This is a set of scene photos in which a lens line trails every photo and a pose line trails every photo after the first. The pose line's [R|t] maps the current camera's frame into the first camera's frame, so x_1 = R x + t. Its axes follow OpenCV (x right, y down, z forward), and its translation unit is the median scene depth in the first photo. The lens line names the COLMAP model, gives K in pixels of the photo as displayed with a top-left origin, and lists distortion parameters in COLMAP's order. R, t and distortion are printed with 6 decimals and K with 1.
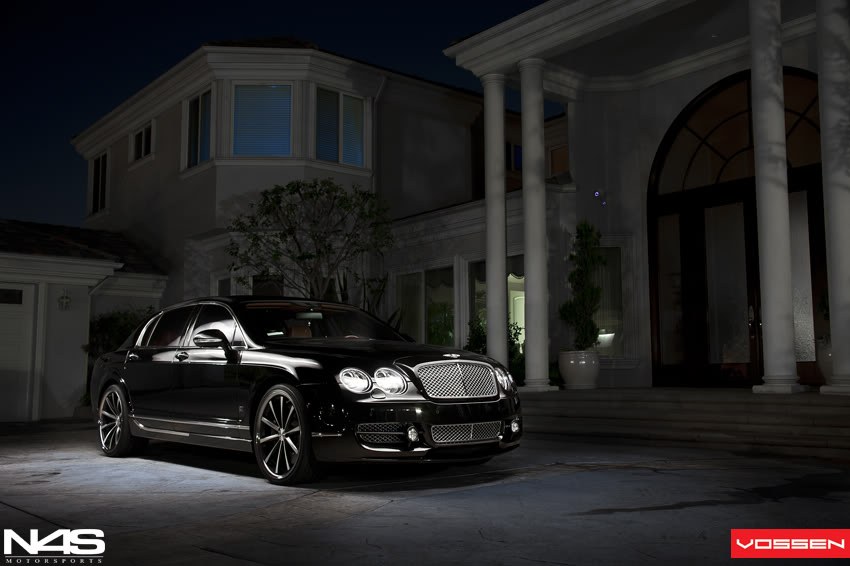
lens RADIAL K [[854.6, 0, 425.0], [0, 854.6, 283.0], [0, 0, 1]] dist [-0.004013, -0.005431]
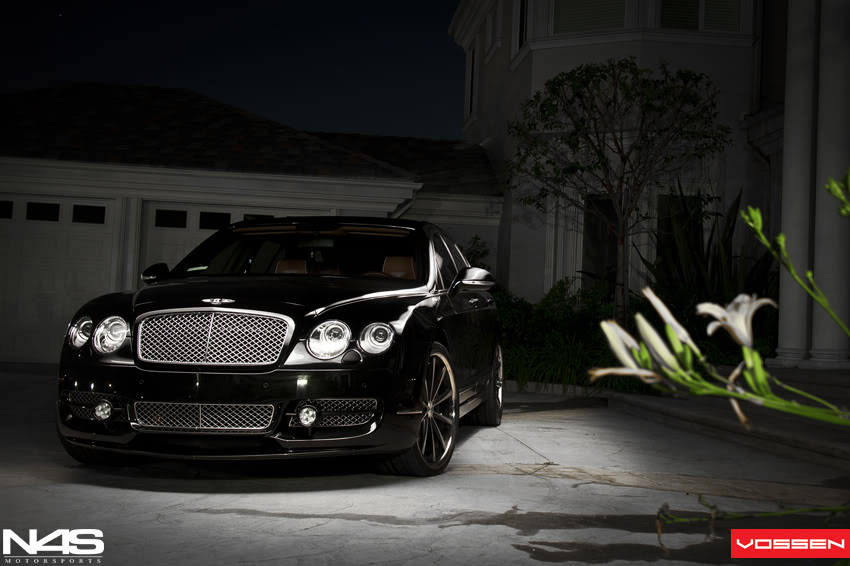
lens RADIAL K [[1099.0, 0, 425.0], [0, 1099.0, 283.0], [0, 0, 1]] dist [-0.222731, 0.013473]
pose [[0.813651, 0.014067, -0.581184, 0.236628], [0.025240, 0.997910, 0.059490, 0.008974], [0.580806, -0.063073, 0.811595, 0.148695]]
